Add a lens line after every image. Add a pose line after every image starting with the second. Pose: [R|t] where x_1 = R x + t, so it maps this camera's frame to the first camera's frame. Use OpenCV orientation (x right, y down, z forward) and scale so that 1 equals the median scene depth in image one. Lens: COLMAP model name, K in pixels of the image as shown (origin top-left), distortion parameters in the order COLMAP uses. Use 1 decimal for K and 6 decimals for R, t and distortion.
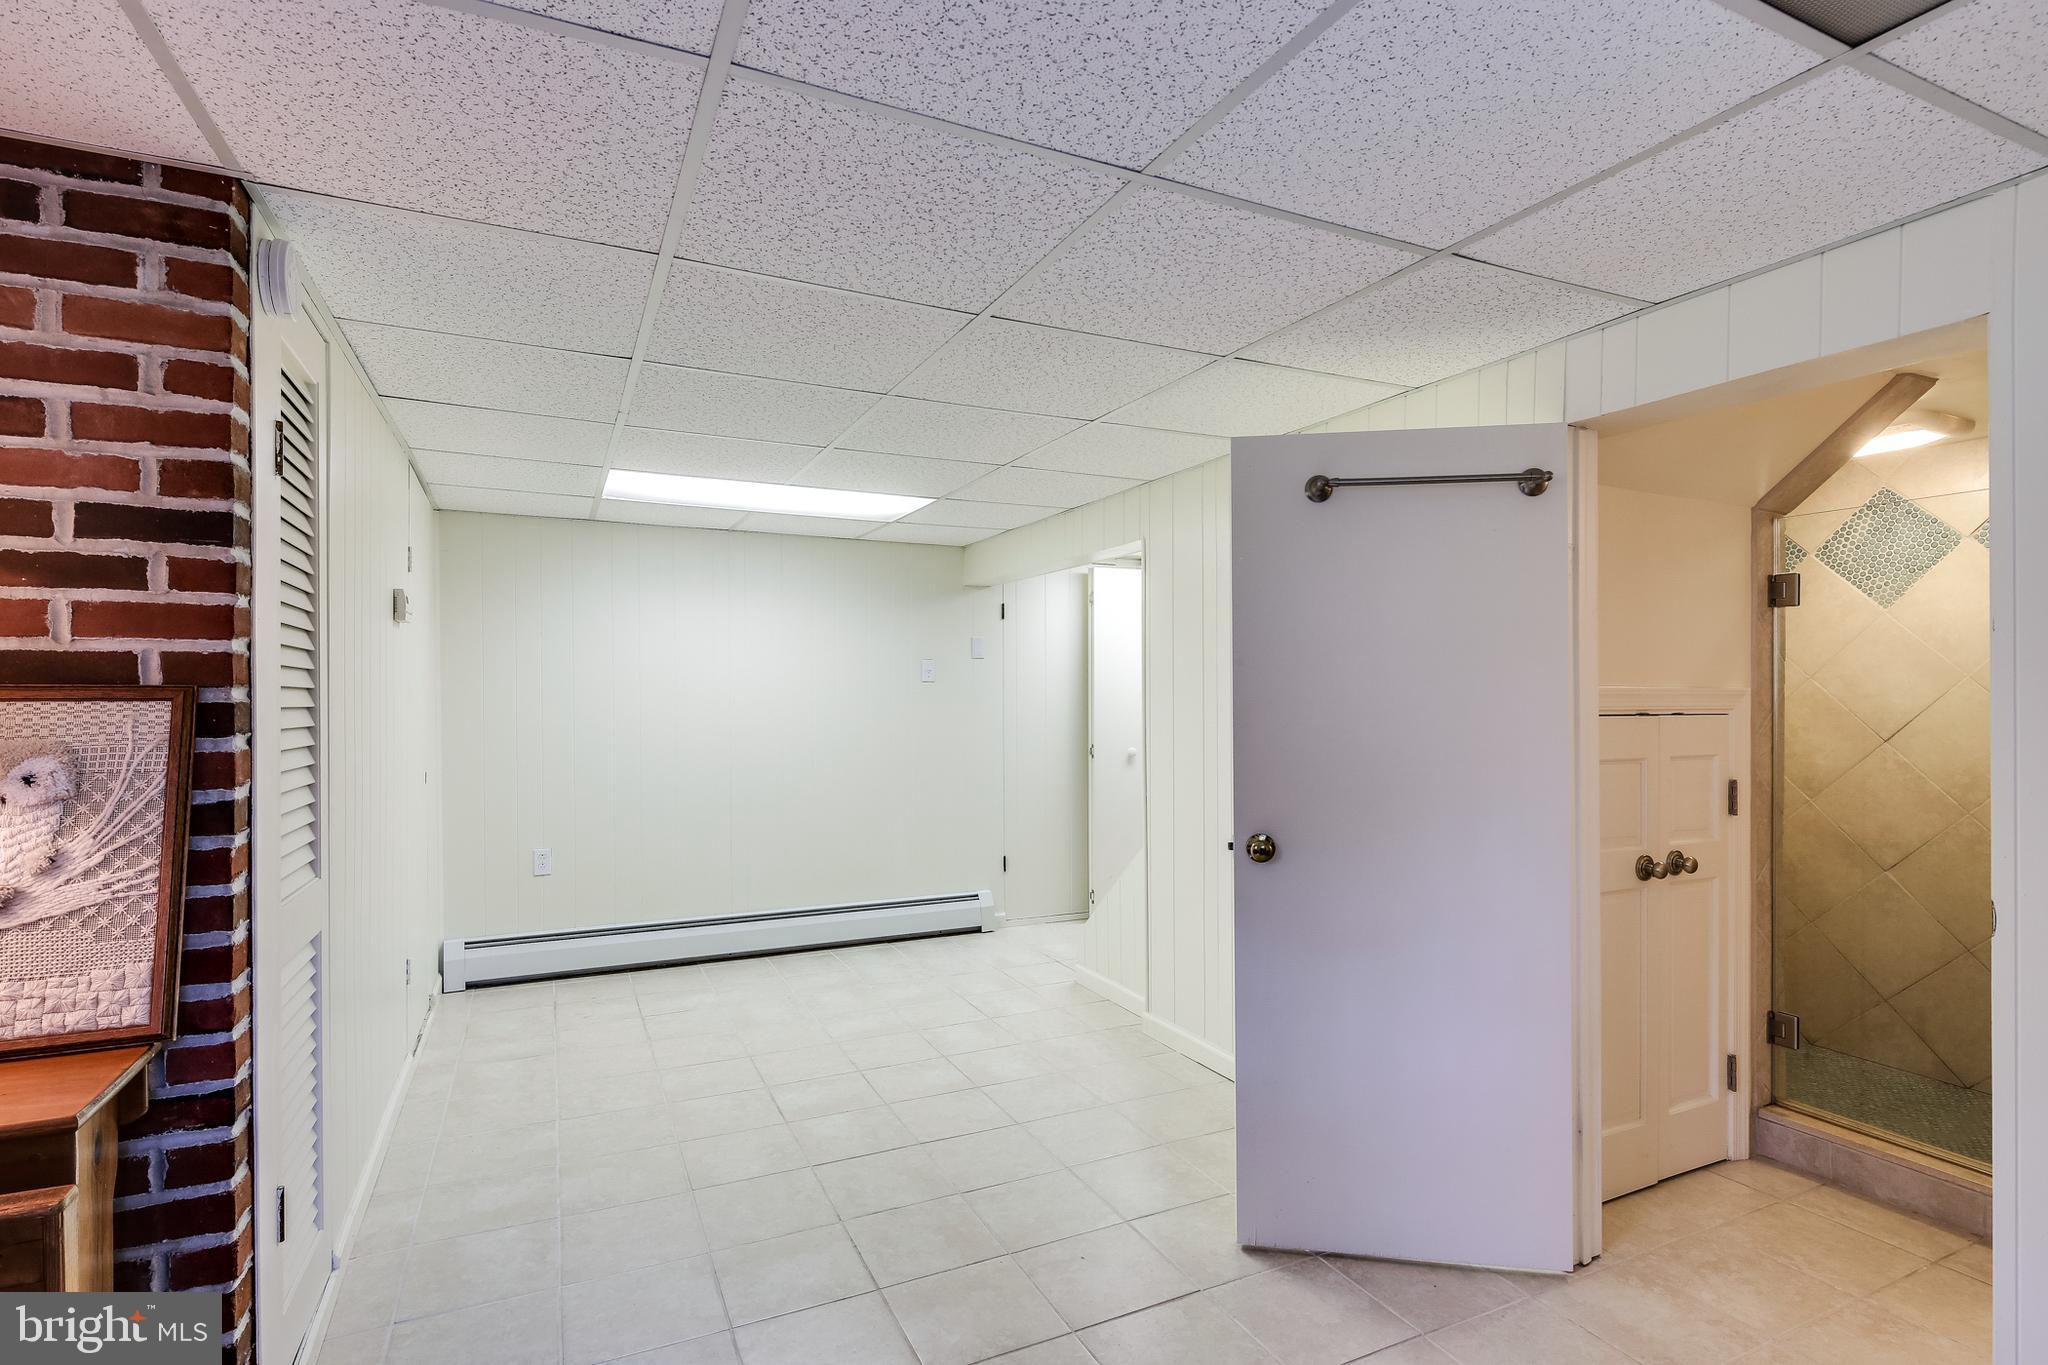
lens RADIAL K [[1001.3, 0, 1019.2], [0, 1001.3, 685.6], [0, 0, 1]] dist [0.006387, -0.005393]
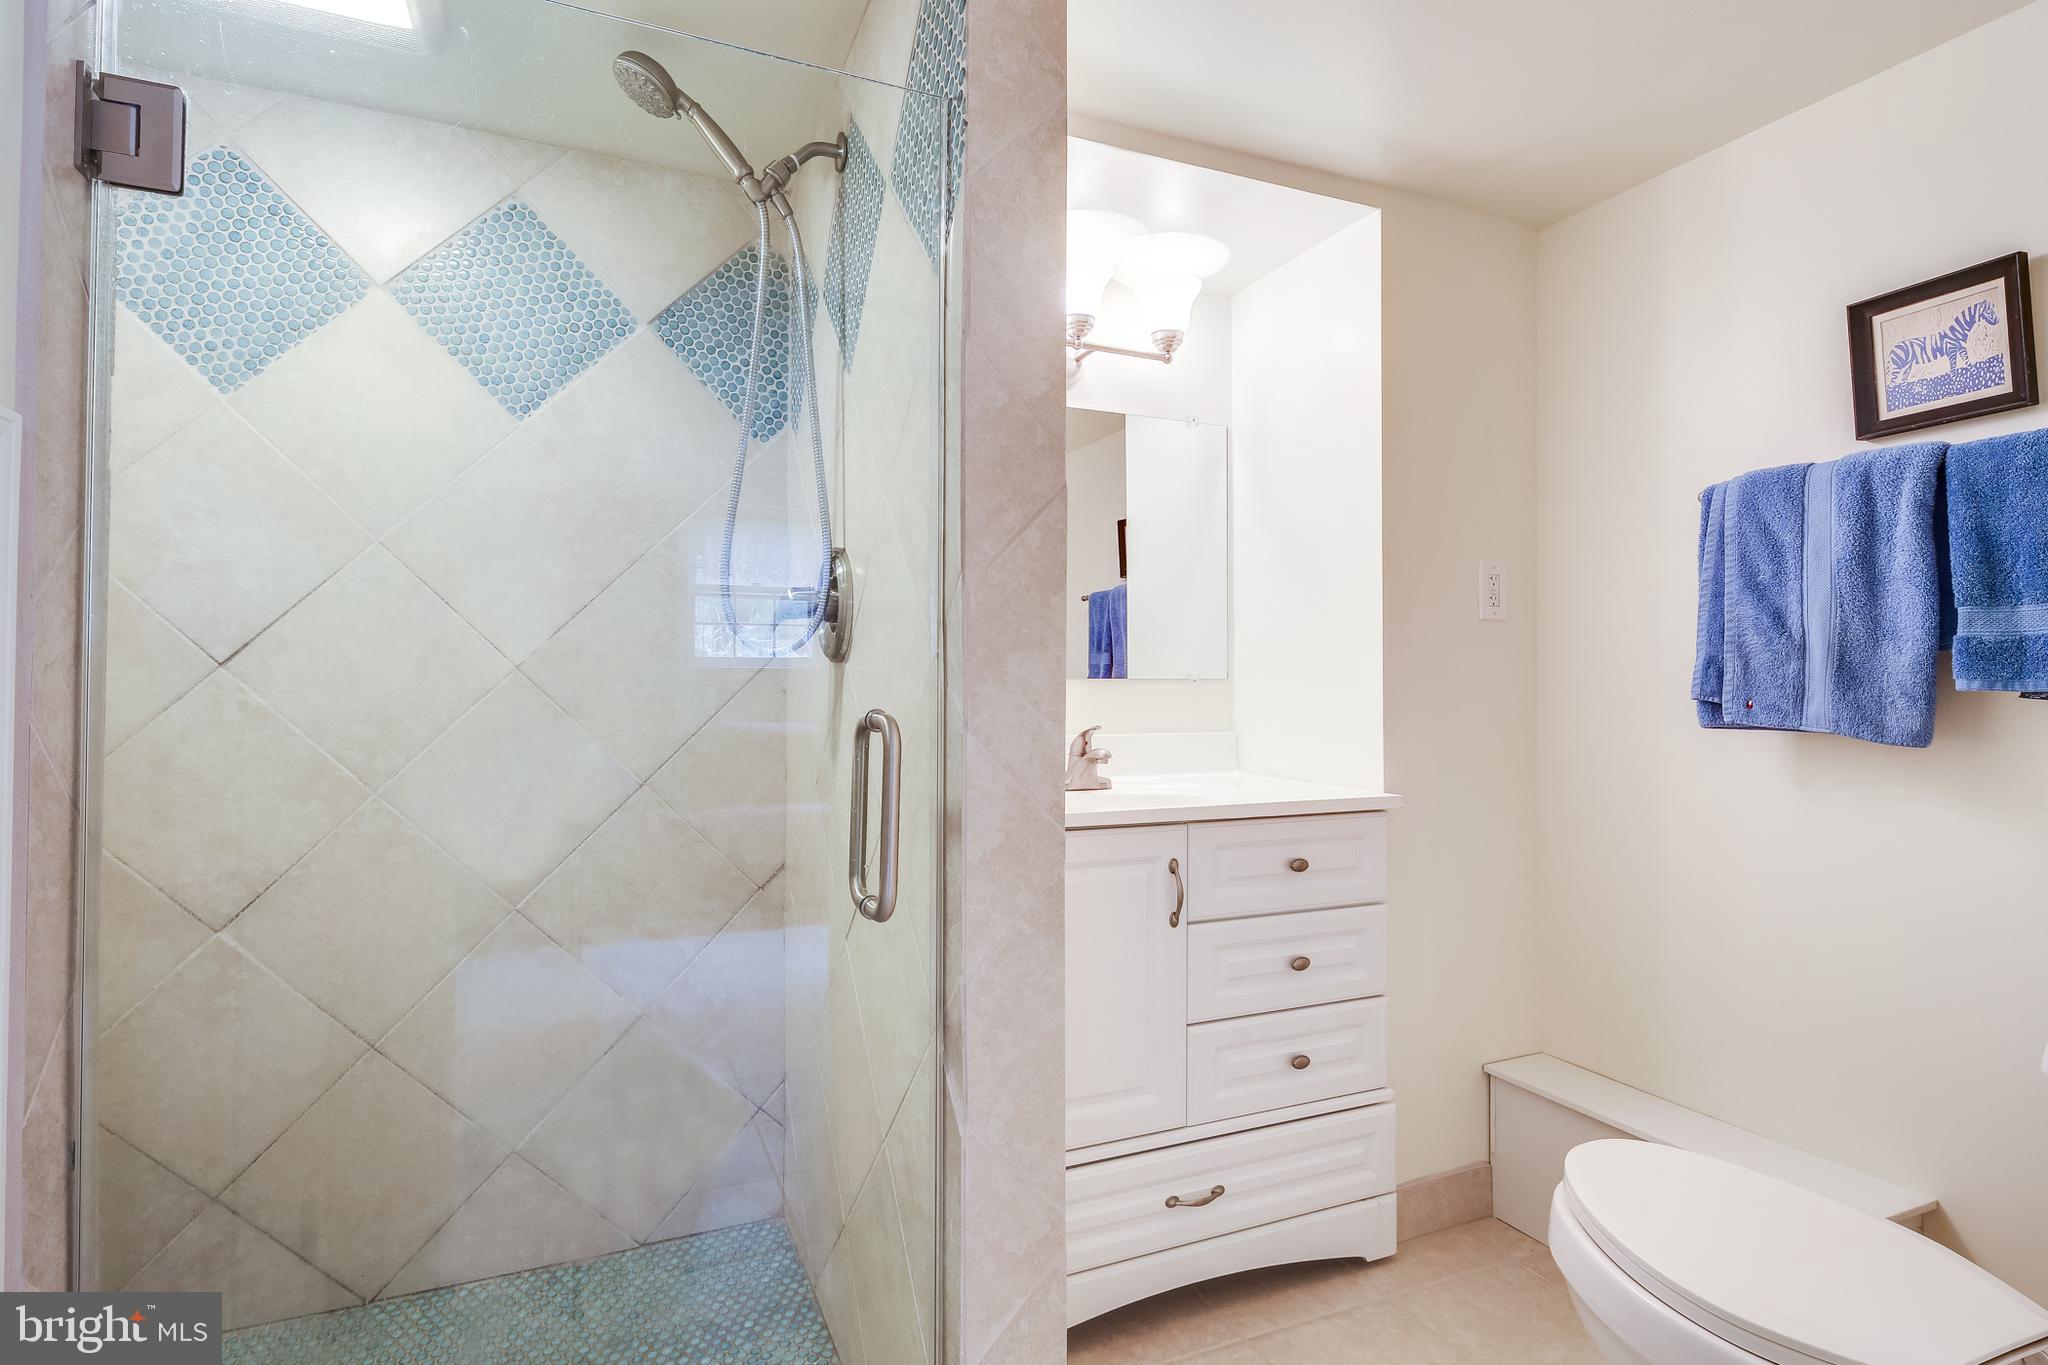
lens RADIAL K [[1001.3, 0, 1018.2], [0, 1001.3, 672.8], [0, 0, 1]] dist [0.006387, -0.005393]
pose [[0.027796, 0.007202, 0.999588, 0.389884], [-0.011628, 0.999909, -0.006881, 0.058524], [-0.999546, -0.011432, 0.027877, 0.603291]]
